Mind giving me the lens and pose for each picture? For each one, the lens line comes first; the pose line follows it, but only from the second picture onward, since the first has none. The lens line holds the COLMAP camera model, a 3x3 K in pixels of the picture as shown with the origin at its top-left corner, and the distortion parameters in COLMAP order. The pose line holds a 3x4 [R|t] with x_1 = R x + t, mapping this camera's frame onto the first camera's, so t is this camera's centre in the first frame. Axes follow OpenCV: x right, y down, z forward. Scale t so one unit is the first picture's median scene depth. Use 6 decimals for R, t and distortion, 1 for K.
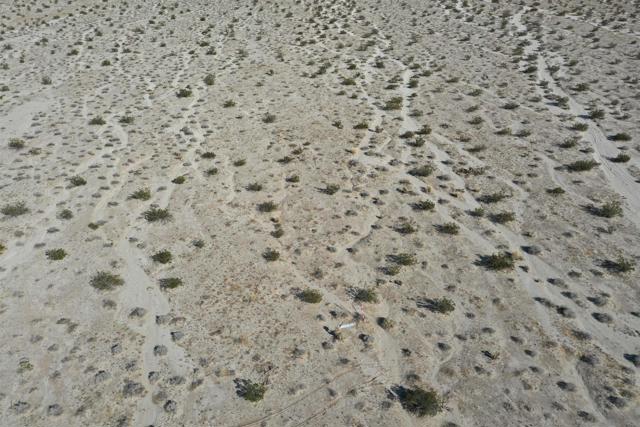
lens RADIAL K [[513.4, 0, 319.3], [0, 513.4, 214.8], [0, 0, 1]] dist [0.007449, -0.004342]
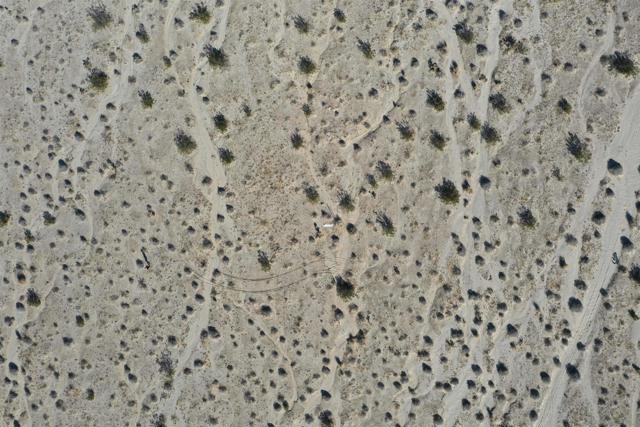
lens RADIAL K [[501.6, 0, 323.0], [0, 501.6, 219.7], [0, 0, 1]] dist [0.005580, -0.002883]
pose [[0.966007, 0.258340, -0.009566, 0.038948], [-0.109164, 0.441176, 0.890756, -0.997420], [0.234339, -0.859432, 0.454380, 0.217671]]
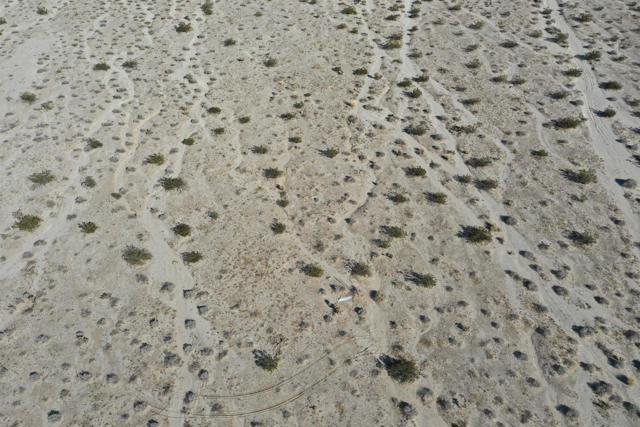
lens RADIAL K [[513.4, 0, 319.3], [0, 513.4, 214.8], [0, 0, 1]] dist [0.007449, -0.004342]
pose [[0.999984, -0.005474, -0.001120, -0.001654], [0.005587, 0.976028, 0.217575, -0.187166], [-0.000098, -0.217578, 0.976043, -0.094817]]
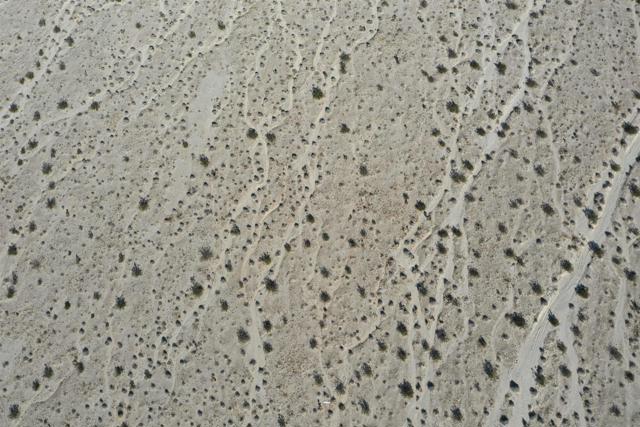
lens RADIAL K [[499.3, 0, 320.0], [0, 499.3, 213.5], [0, 0, 1]] dist [0.004609, -0.002775]
pose [[0.928326, 0.350070, -0.125150, 0.004030], [-0.161746, 0.683418, 0.711883, -1.750220], [0.334739, -0.640617, 0.691057, -0.098101]]
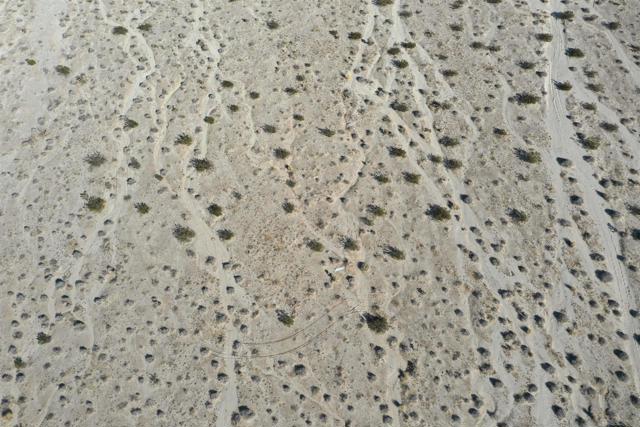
lens RADIAL K [[513.5, 0, 319.1], [0, 513.5, 215.7], [0, 0, 1]] dist [0.006853, -0.002921]
pose [[0.999893, -0.014492, 0.001780, -0.009072], [0.011906, 0.879867, 0.475071, -0.578627], [-0.008450, -0.475000, 0.879945, -0.298744]]
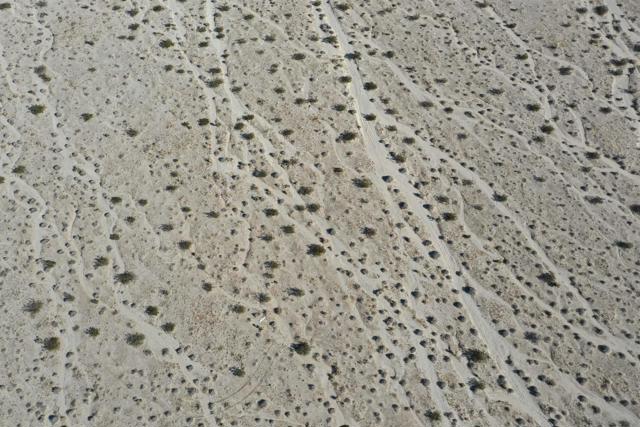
lens RADIAL K [[501.6, 0, 323.0], [0, 501.6, 219.7], [0, 0, 1]] dist [0.005580, -0.002883]
pose [[0.909979, -0.358985, 0.207527, -0.001694], [0.190840, 0.806907, 0.559000, -1.037769], [-0.368128, -0.469074, 0.802777, -0.508682]]
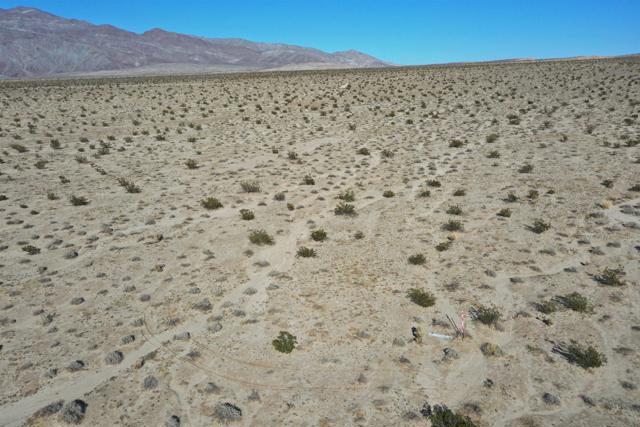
lens RADIAL K [[513.1, 0, 316.3], [0, 513.1, 213.7], [0, 0, 1]] dist [0.003611, -0.002304]
pose [[0.780810, 0.173127, -0.600303, 0.276632], [-0.289653, 0.951650, -0.102295, 0.139155], [0.553568, 0.253752, 0.793204, 0.179438]]
